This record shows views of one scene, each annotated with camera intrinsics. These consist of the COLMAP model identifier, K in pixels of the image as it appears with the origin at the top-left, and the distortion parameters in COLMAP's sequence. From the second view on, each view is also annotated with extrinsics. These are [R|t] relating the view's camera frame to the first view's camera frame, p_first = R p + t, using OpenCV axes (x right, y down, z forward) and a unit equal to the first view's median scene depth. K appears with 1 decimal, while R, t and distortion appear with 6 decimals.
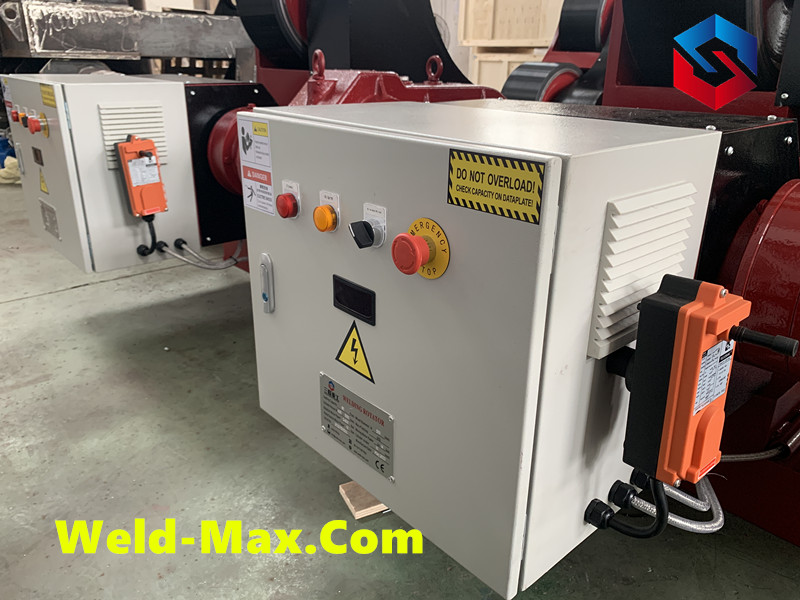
lens RADIAL K [[617.1, 0, 399.2], [0, 617.1, 299.4], [0, 0, 1]] dist [0.004846, -0.000250]
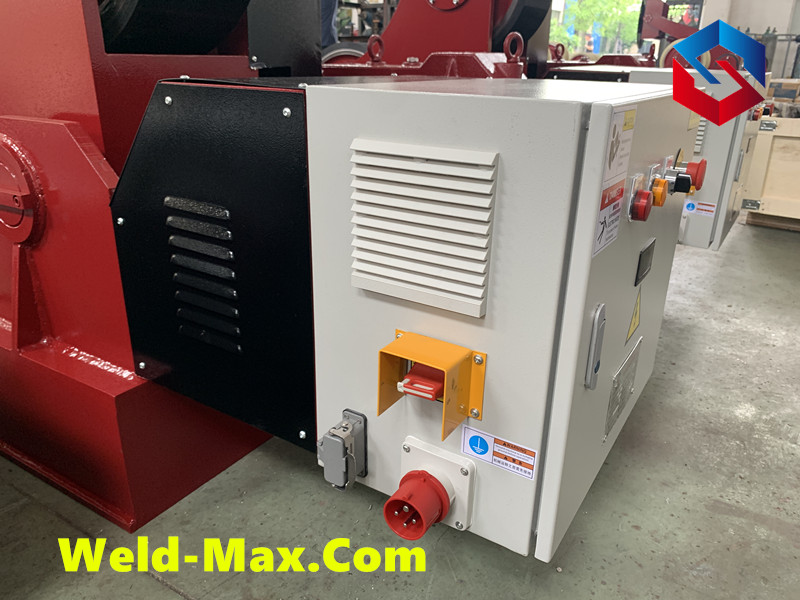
lens RADIAL K [[617.1, 0, 398.9], [0, 617.1, 299.2], [0, 0, 1]] dist [0.004846, -0.000250]
pose [[-0.260792, -0.359610, 0.895918, -1.071209], [0.326349, 0.840558, 0.432386, -0.519455], [-0.908561, 0.405145, -0.101852, 1.363954]]
